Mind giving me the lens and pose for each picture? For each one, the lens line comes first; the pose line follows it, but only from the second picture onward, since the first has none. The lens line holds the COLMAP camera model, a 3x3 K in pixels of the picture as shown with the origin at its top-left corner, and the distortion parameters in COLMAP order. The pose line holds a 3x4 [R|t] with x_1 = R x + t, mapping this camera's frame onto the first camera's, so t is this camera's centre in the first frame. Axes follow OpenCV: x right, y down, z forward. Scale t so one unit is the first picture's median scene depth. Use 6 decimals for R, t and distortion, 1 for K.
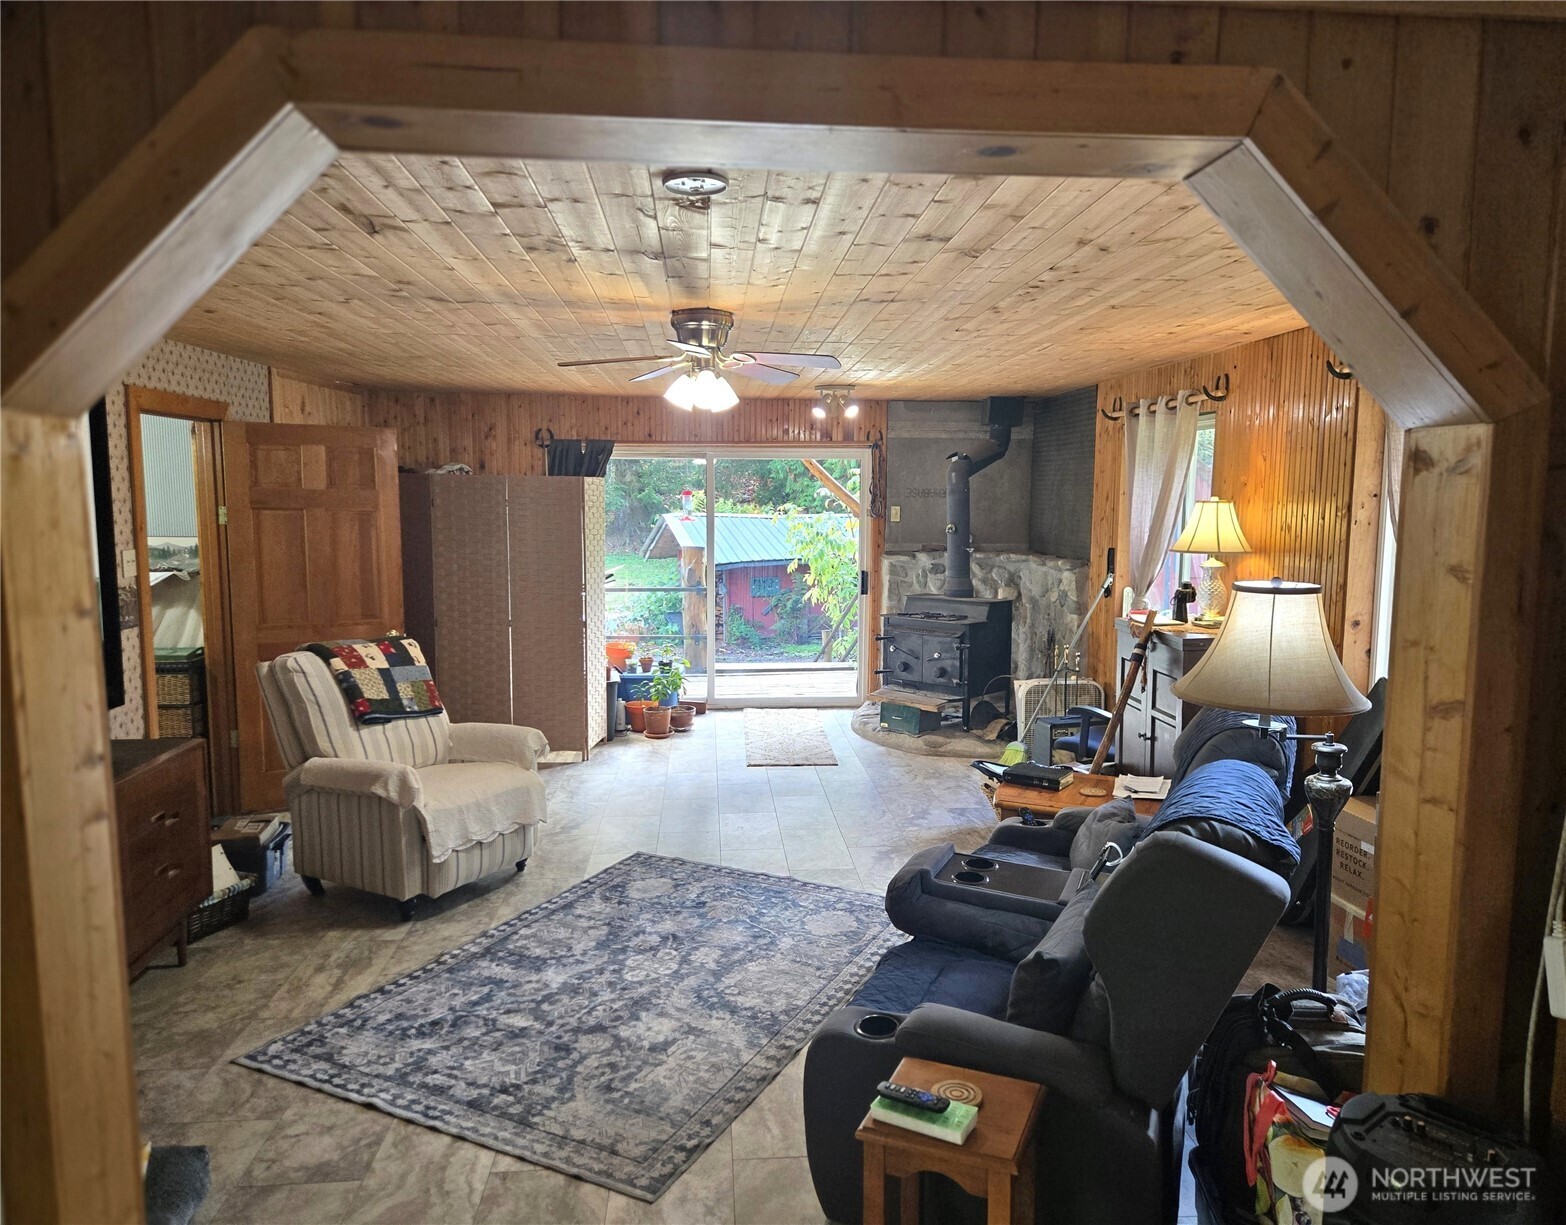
lens RADIAL K [[1103.2, 0, 784.4], [0, 1103.2, 614.8], [0, 0, 1]] dist [-0.000485, -0.000060]
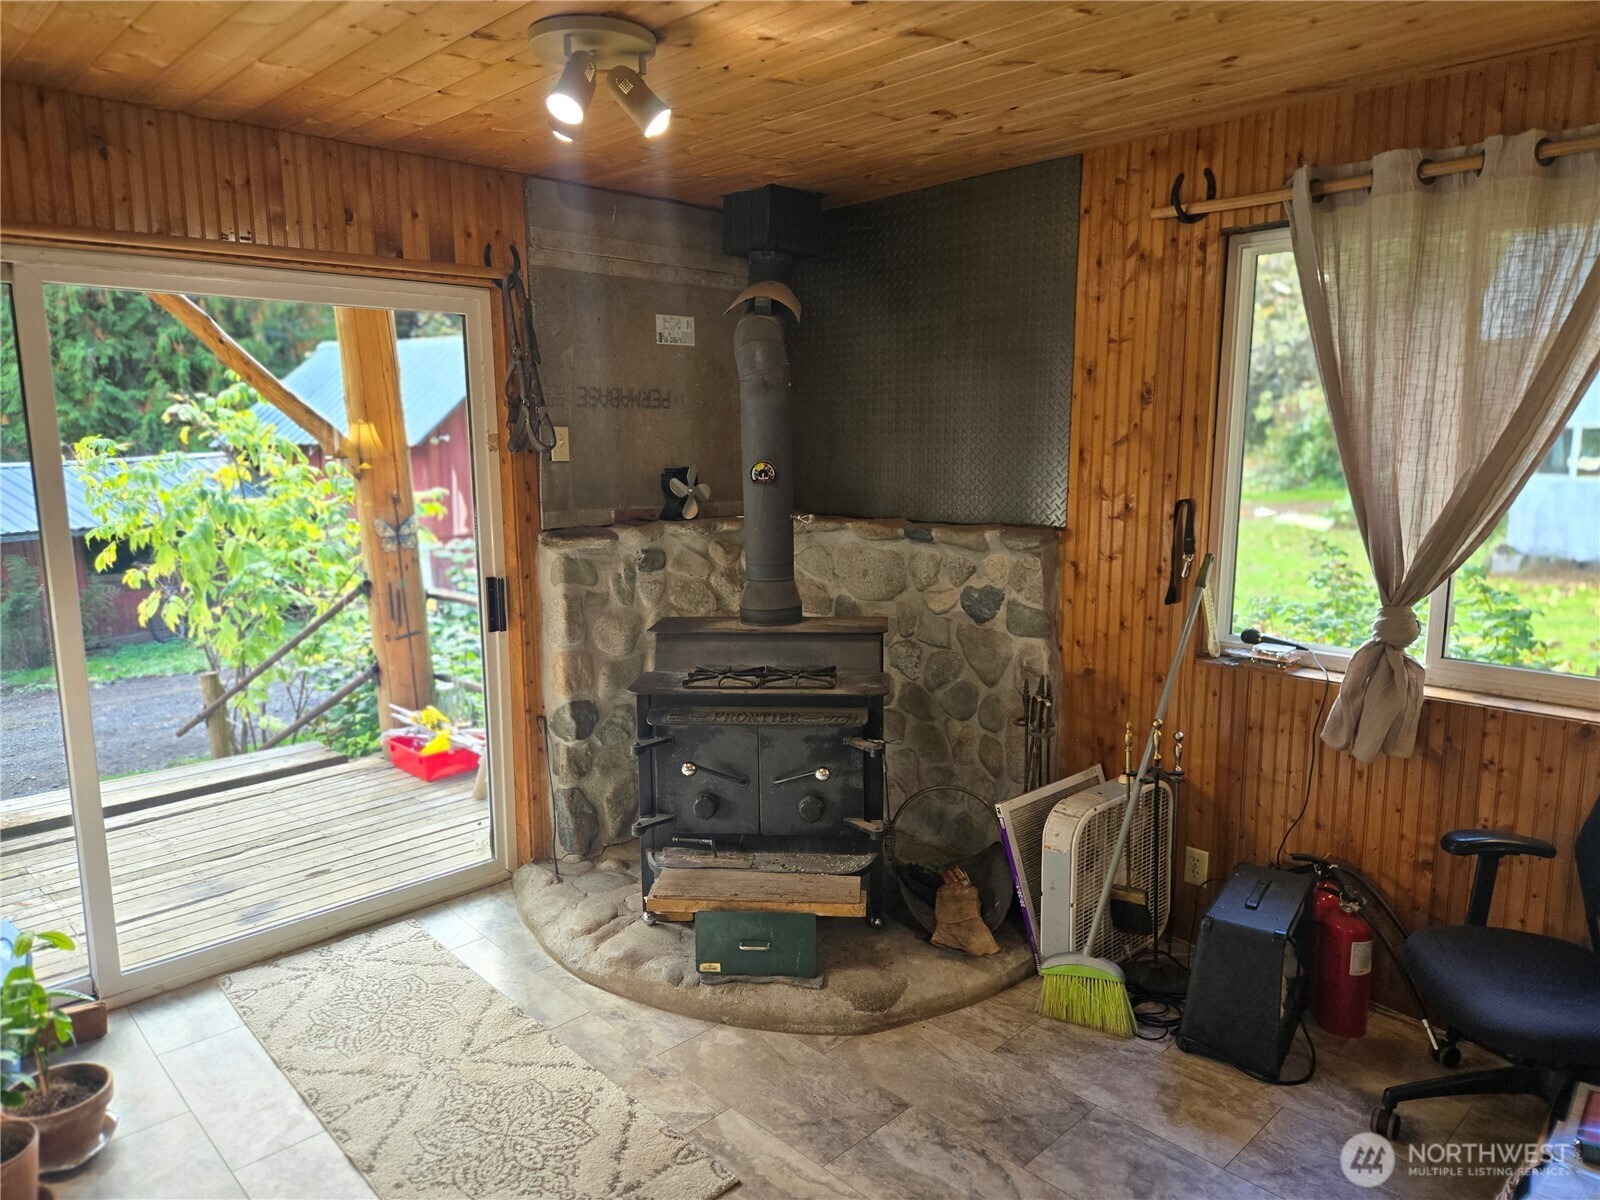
lens RADIAL K [[1072.0, 0, 797.3], [0, 1072.0, 599.1], [0, 0, 1]] dist [0.050353, -0.010039]
pose [[0.771700, -0.107459, 0.626843, -0.104677], [0.082521, 0.994209, 0.068845, -0.051729], [-0.630611, -0.001399, 0.776098, 0.605536]]
